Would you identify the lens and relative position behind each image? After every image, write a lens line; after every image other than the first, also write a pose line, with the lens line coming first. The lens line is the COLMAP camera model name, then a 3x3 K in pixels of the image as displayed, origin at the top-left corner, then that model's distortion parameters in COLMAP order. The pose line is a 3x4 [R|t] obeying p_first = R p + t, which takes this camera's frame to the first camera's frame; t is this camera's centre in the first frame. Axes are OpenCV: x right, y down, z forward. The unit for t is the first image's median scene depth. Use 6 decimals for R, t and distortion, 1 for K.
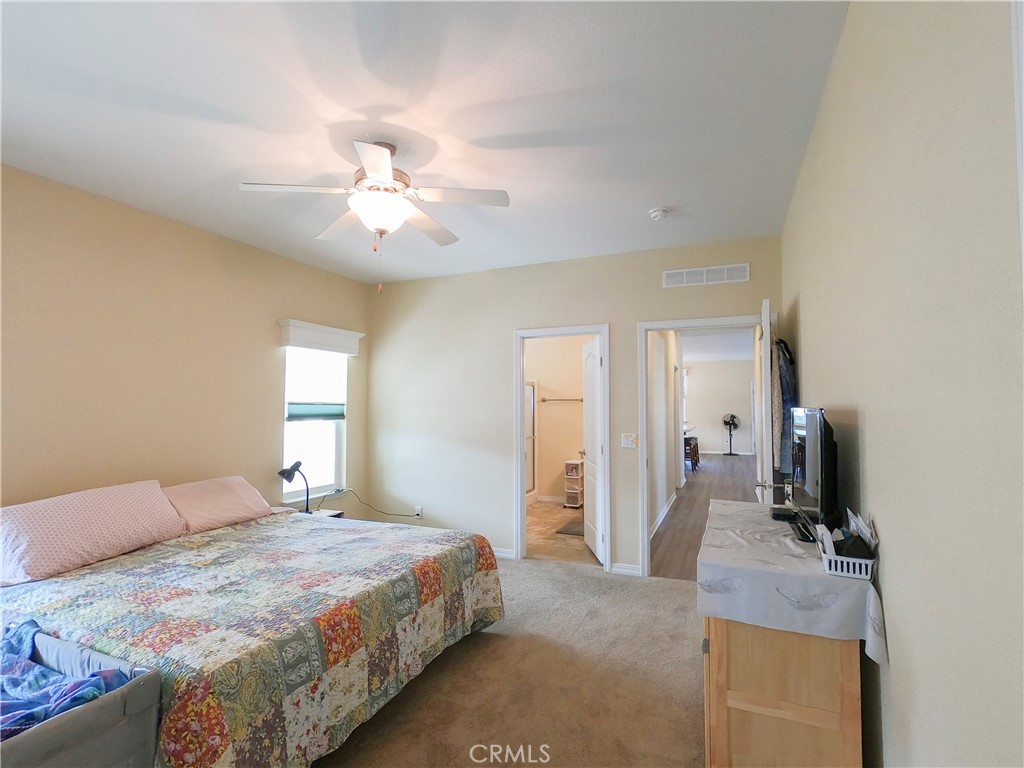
lens RADIAL K [[496.0, 0, 512.3], [0, 496.0, 388.1], [0, 0, 1]] dist [0.000841, 0.002122]
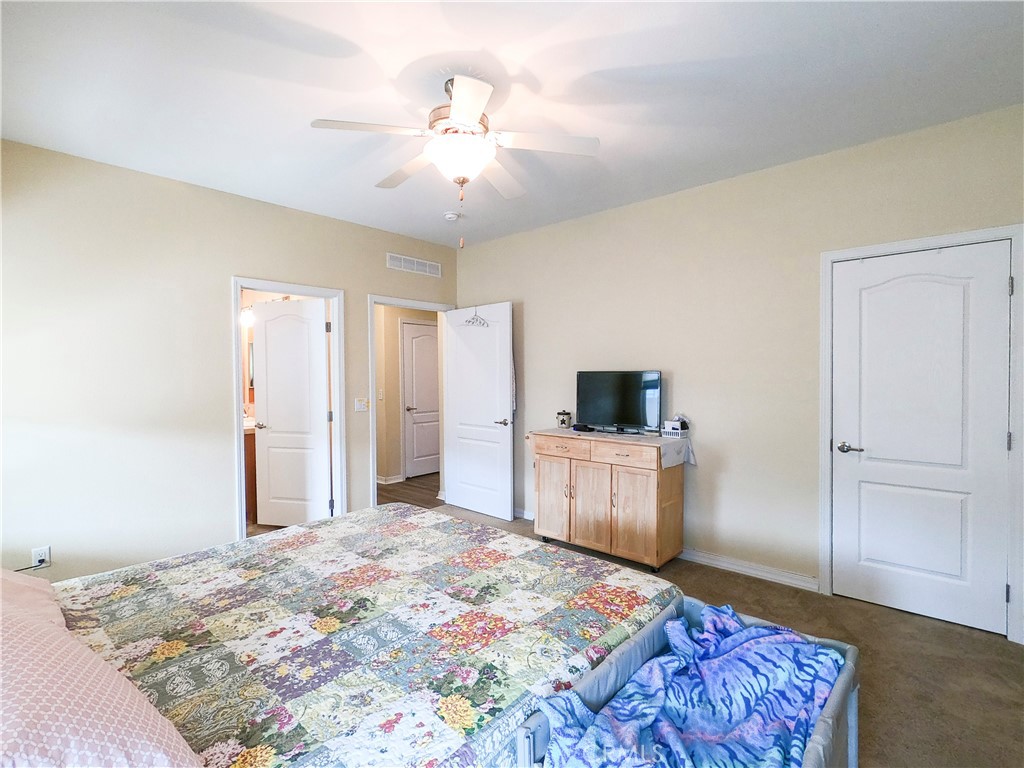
lens RADIAL K [[496.0, 0, 514.0], [0, 496.0, 383.8], [0, 0, 1]] dist [0.000841, 0.002122]
pose [[0.306119, -0.019965, 0.951784, -1.167804], [-0.024545, 0.999282, 0.028856, 0.038305], [-0.951677, -0.032194, 0.305409, 0.635441]]
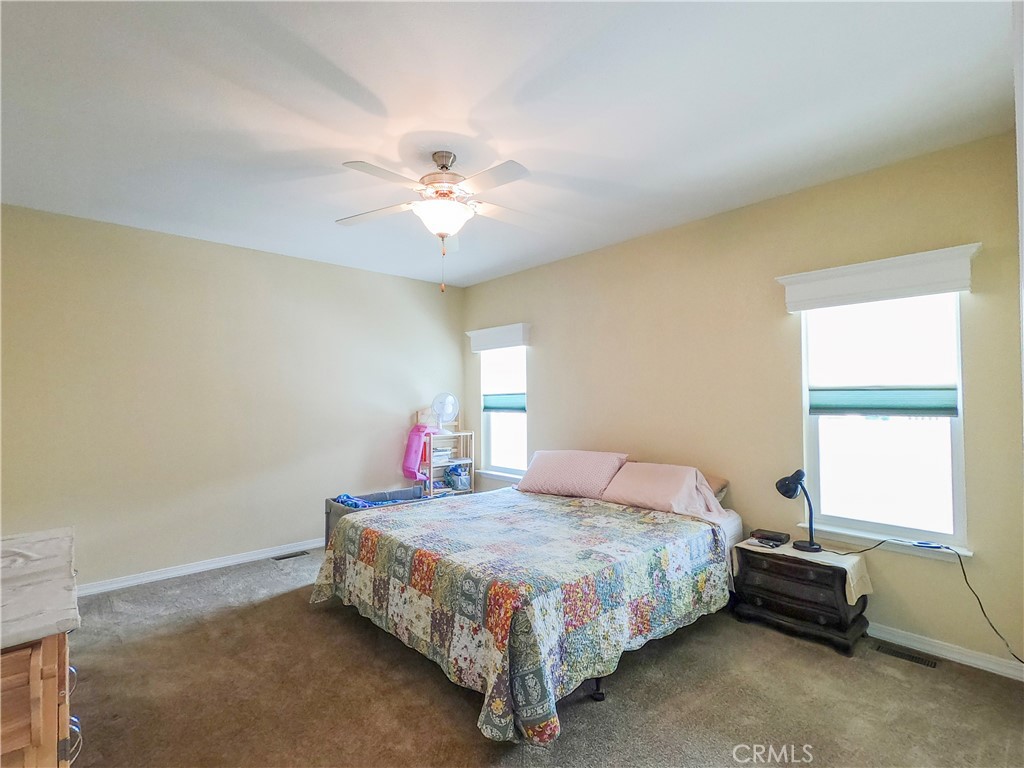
lens RADIAL K [[496.0, 0, 521.0], [0, 496.0, 378.1], [0, 0, 1]] dist [0.000841, 0.002122]
pose [[-0.409401, -0.036552, -0.911622, 0.601553], [0.043028, 0.997312, -0.059311, 0.060099], [0.911339, -0.063507, -0.406728, 1.433550]]
